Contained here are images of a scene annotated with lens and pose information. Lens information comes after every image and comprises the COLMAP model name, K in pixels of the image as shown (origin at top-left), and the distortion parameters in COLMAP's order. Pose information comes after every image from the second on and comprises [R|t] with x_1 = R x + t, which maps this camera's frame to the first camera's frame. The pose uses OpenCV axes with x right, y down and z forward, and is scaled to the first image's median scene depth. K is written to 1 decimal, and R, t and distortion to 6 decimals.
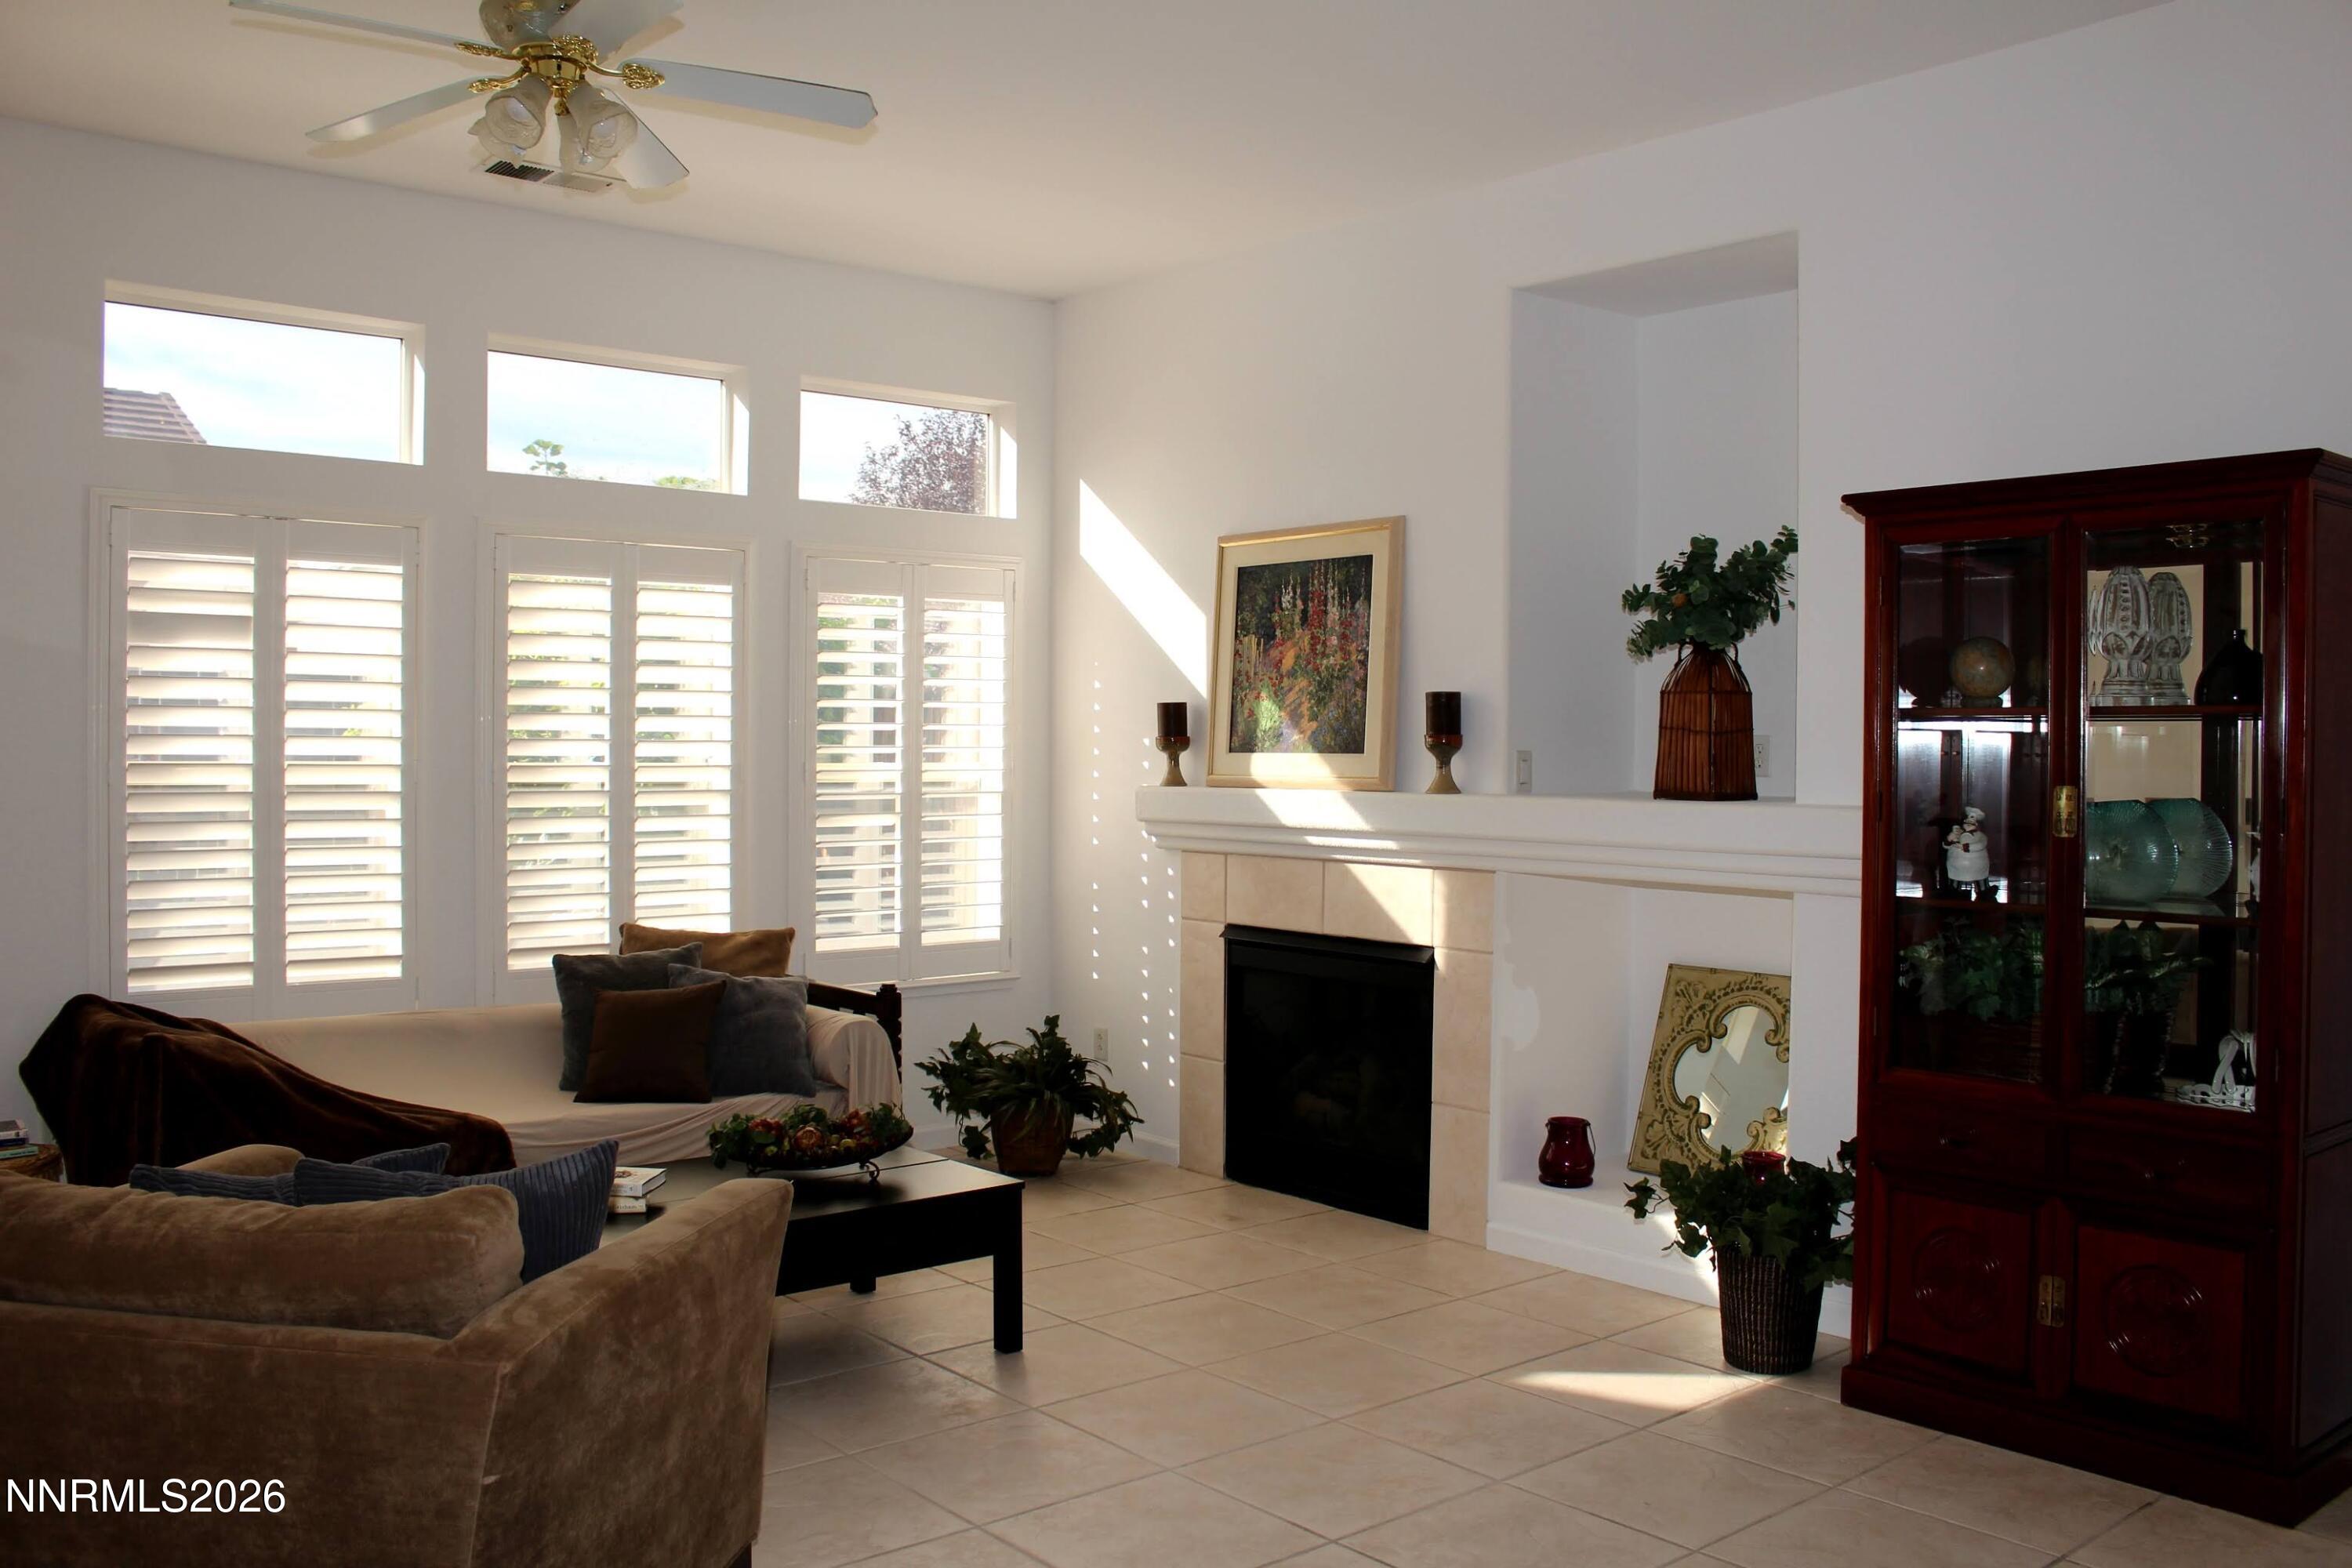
lens RADIAL K [[1948.6, 0, 1176.1], [0, 1948.6, 784.6], [0, 0, 1]] dist [-0.150061, 0.122245]
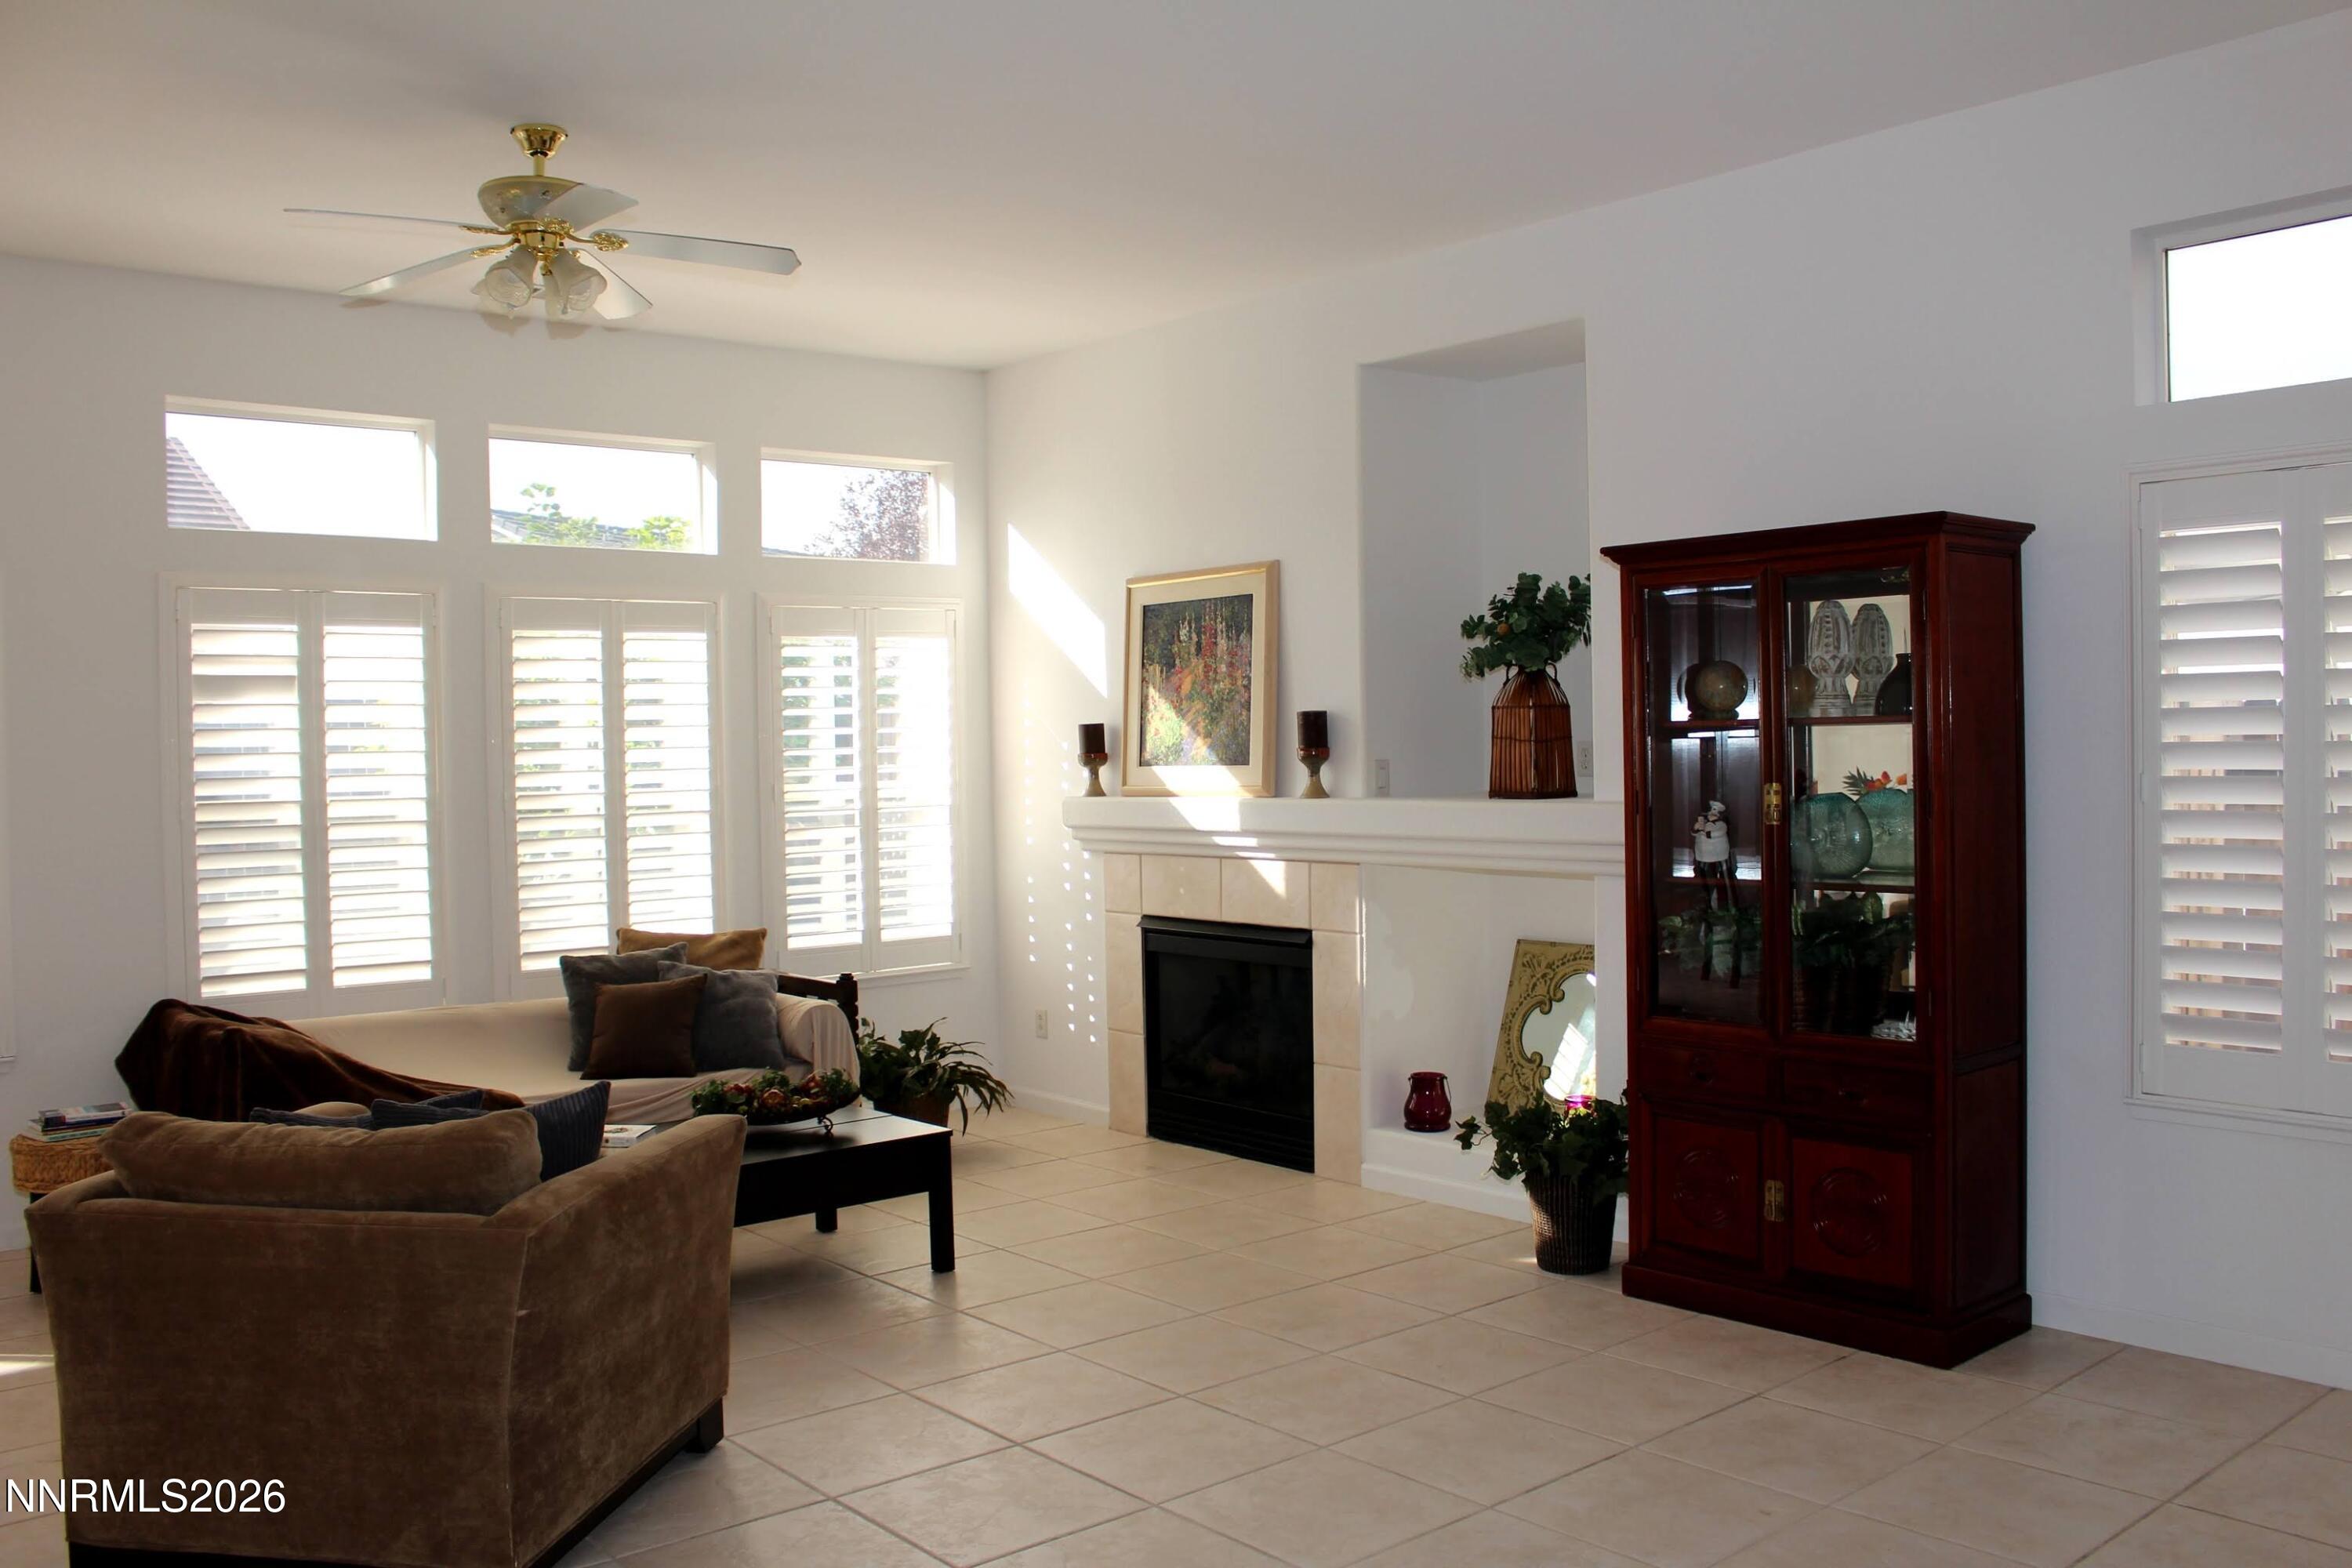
lens RADIAL K [[1948.6, 0, 1179.8], [0, 1948.6, 788.1], [0, 0, 1]] dist [-0.150061, 0.122245]
pose [[0.999633, -0.027071, -0.000181, 0.060420], [0.027072, 0.999631, 0.002141, -0.006540], [0.000123, -0.002145, 0.999998, -0.182871]]
